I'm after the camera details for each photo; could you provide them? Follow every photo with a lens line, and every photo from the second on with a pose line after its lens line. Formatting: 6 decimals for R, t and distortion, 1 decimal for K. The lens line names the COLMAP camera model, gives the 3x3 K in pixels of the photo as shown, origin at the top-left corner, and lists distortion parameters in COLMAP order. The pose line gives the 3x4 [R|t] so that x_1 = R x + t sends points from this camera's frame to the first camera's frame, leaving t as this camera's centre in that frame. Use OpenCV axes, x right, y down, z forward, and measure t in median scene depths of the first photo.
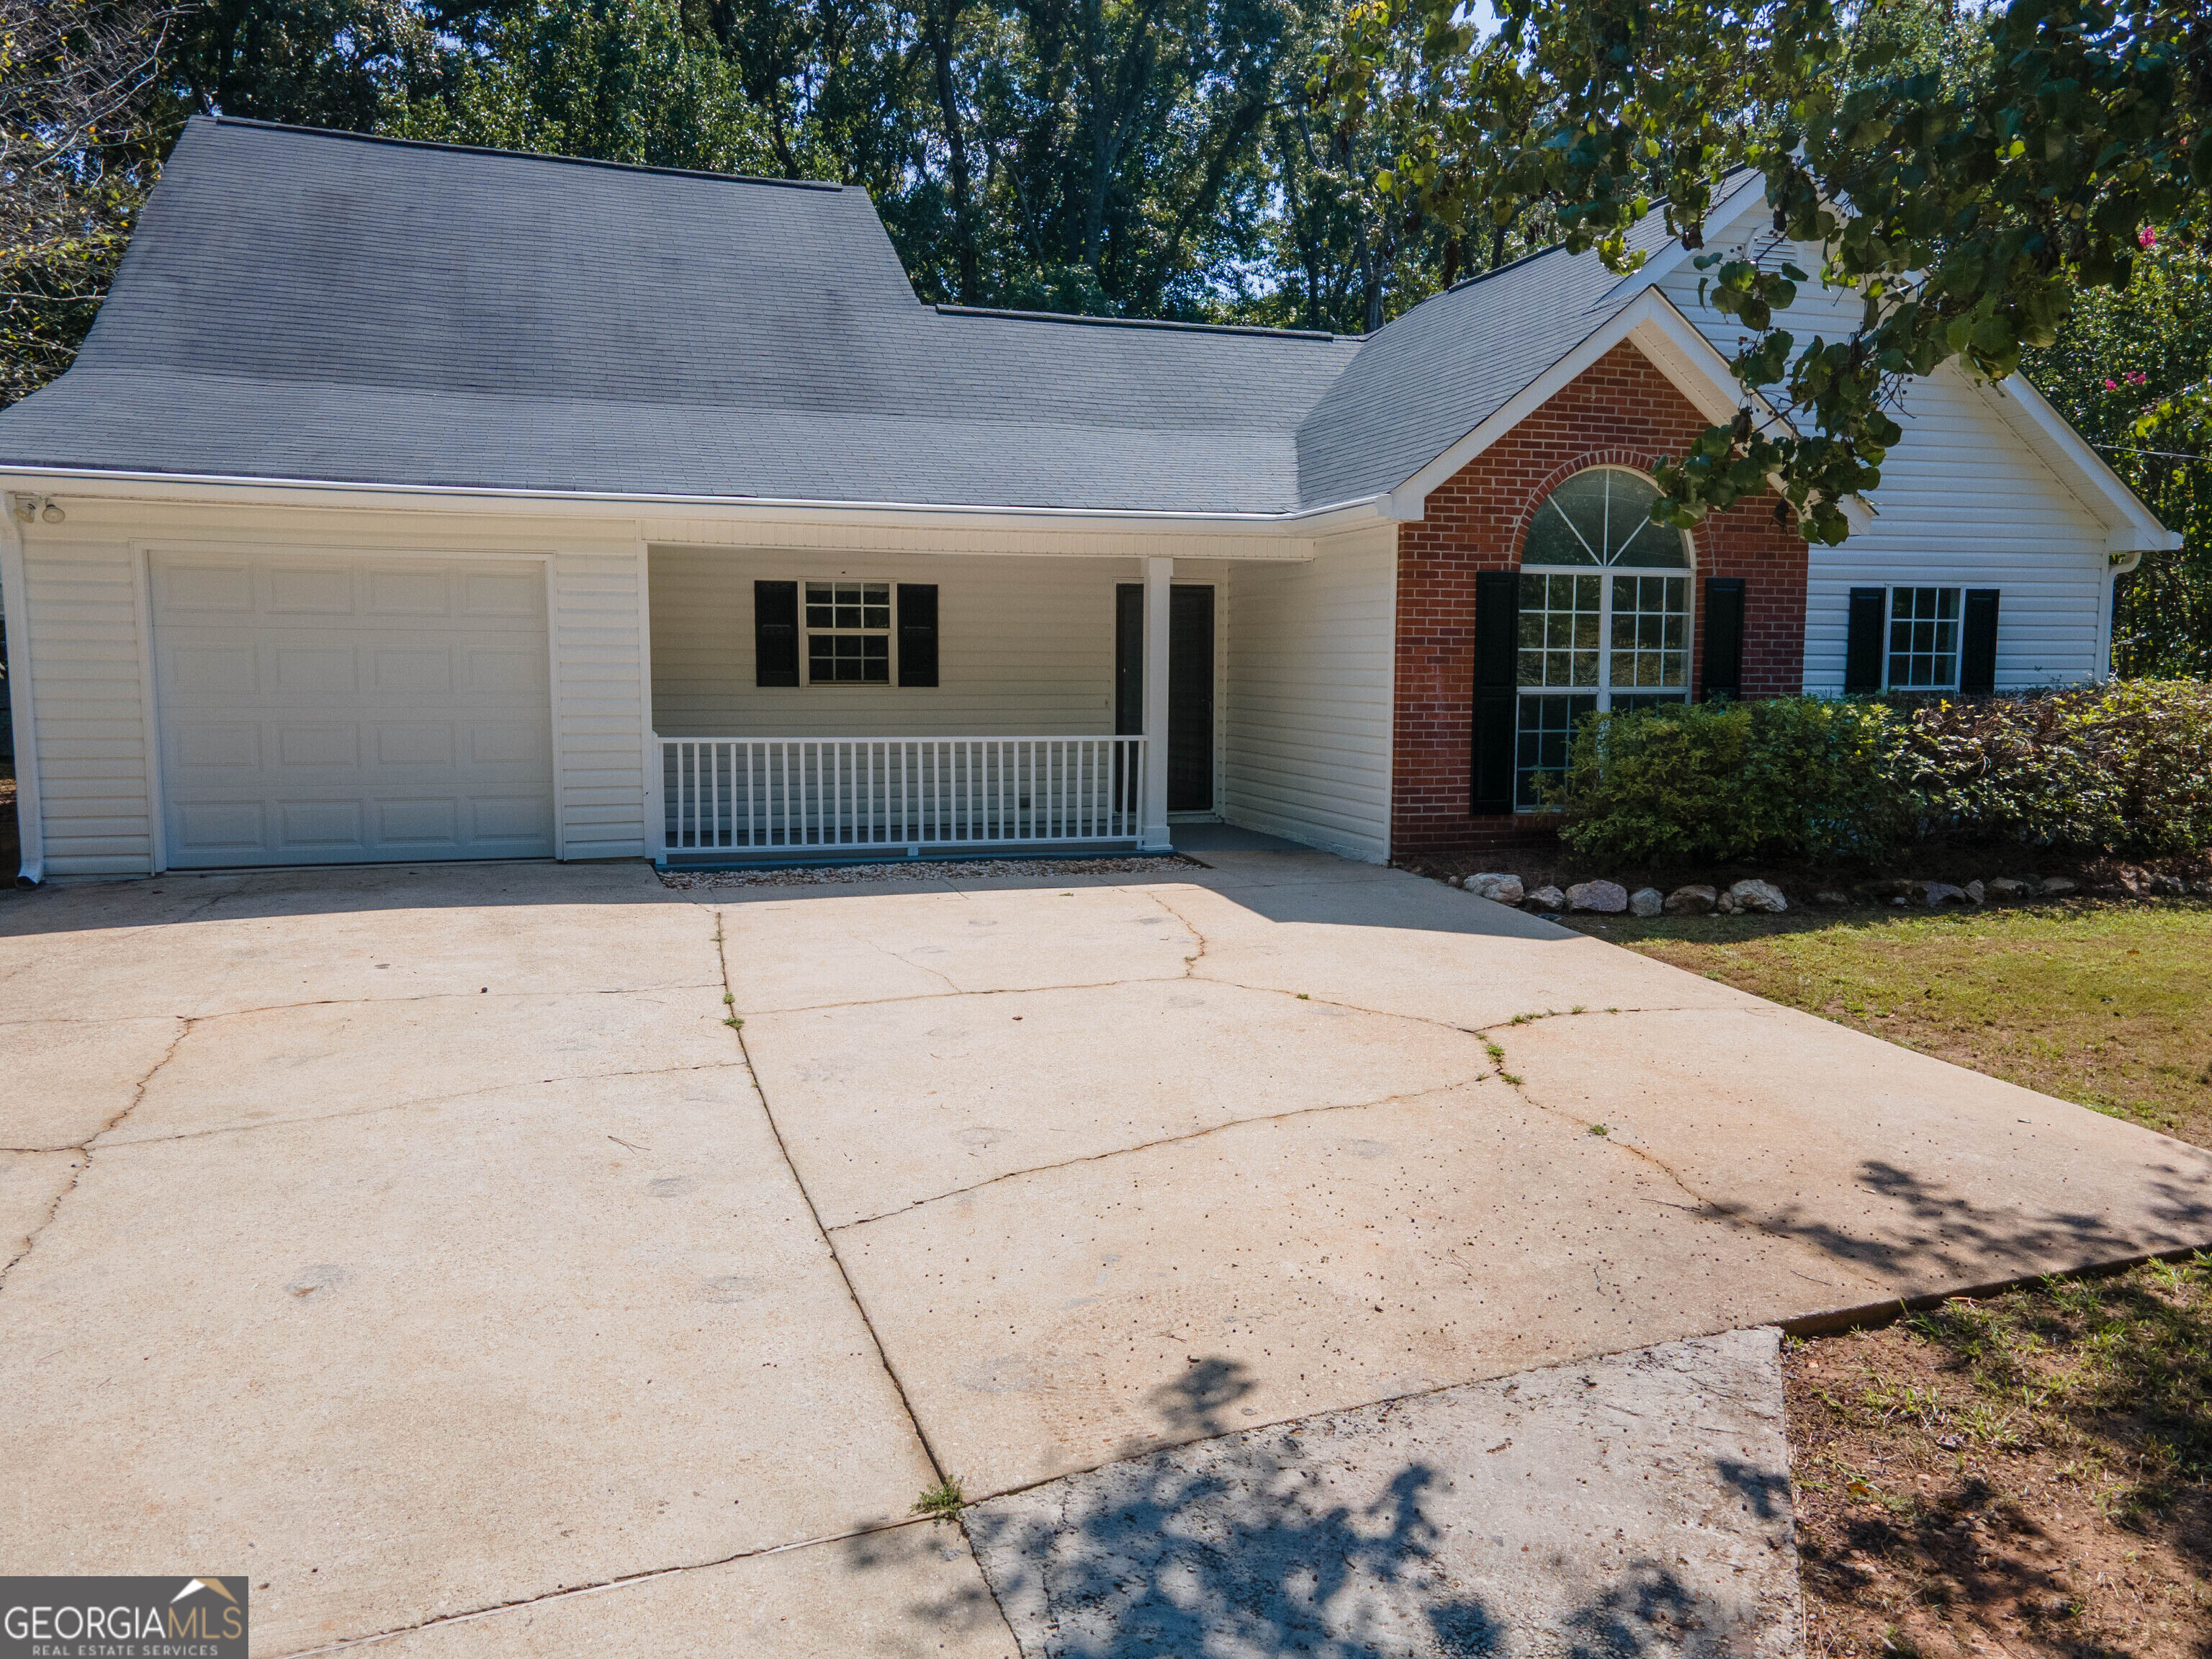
lens RADIAL K [[1591.5, 0, 1135.1], [0, 1591.5, 834.3], [0, 0, 1]] dist [0.003874, 0.044039]
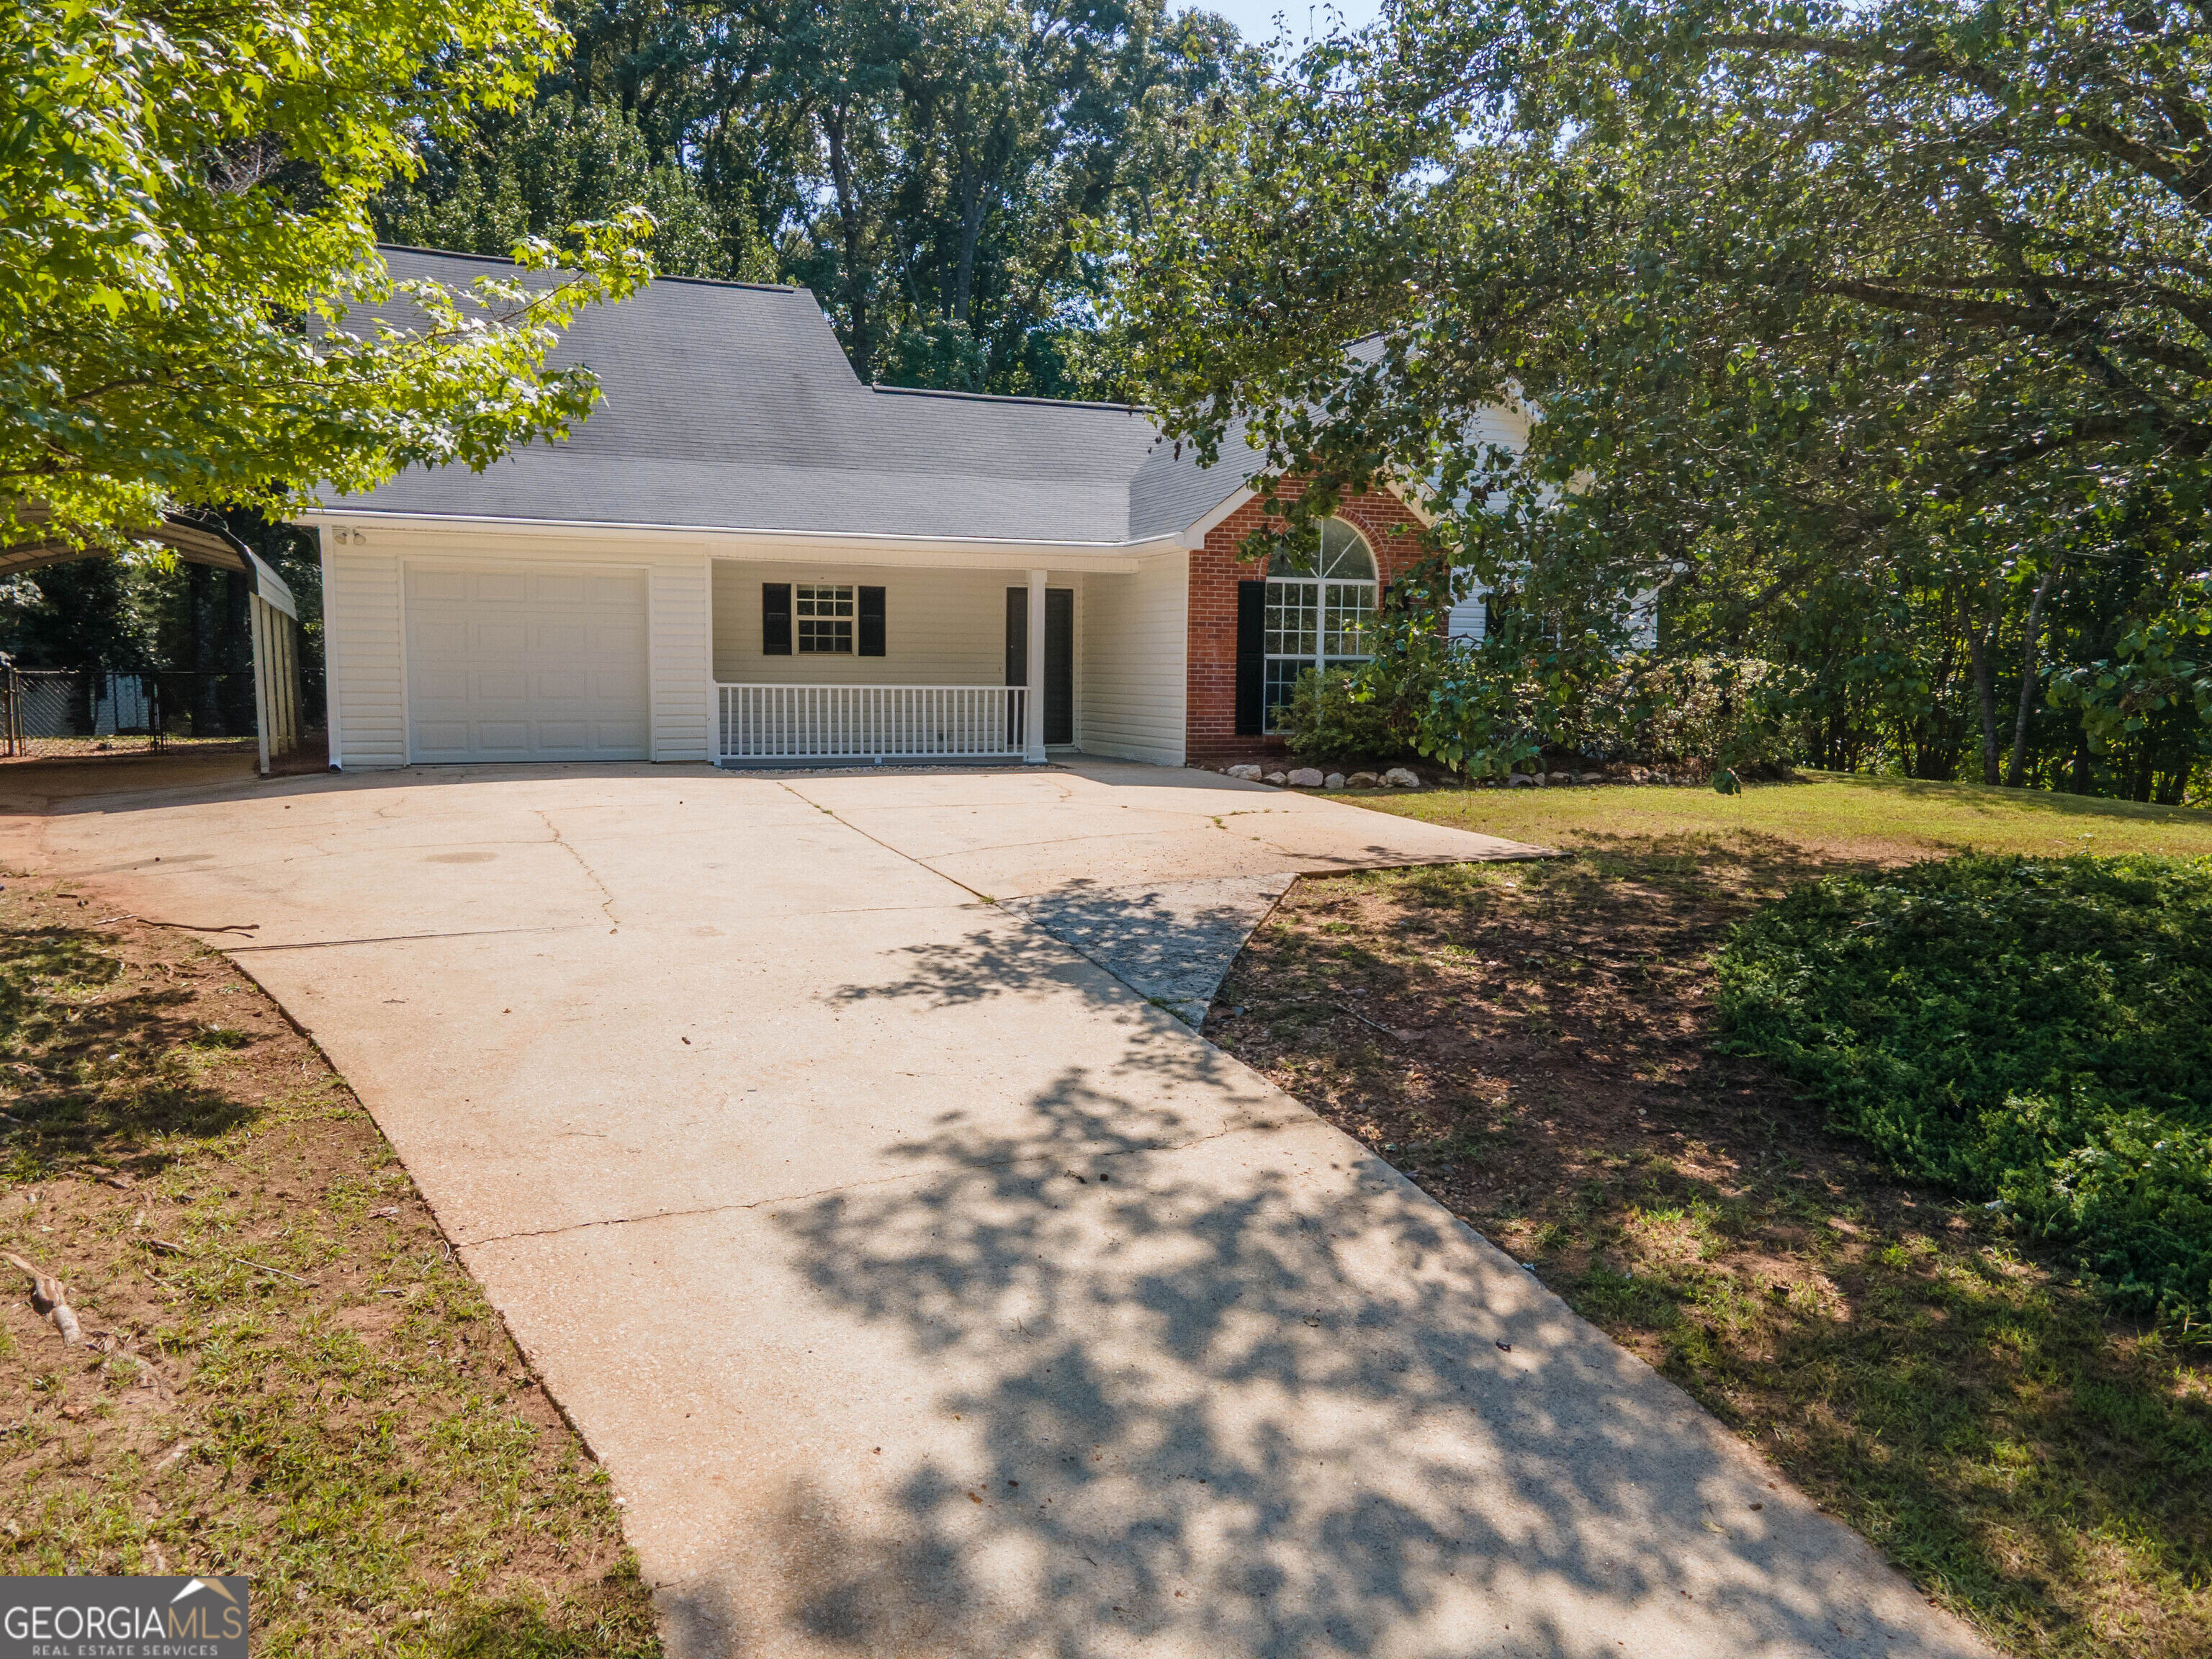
lens RADIAL K [[1534.0, 0, 1078.8], [0, 1534.0, 830.8], [0, 0, 1]] dist [0.049501, -0.136322]
pose [[0.998282, -0.001010, 0.058576, -0.034012], [0.001097, 0.999998, -0.001462, 0.083085], [-0.058575, 0.001524, 0.998282, -0.501261]]
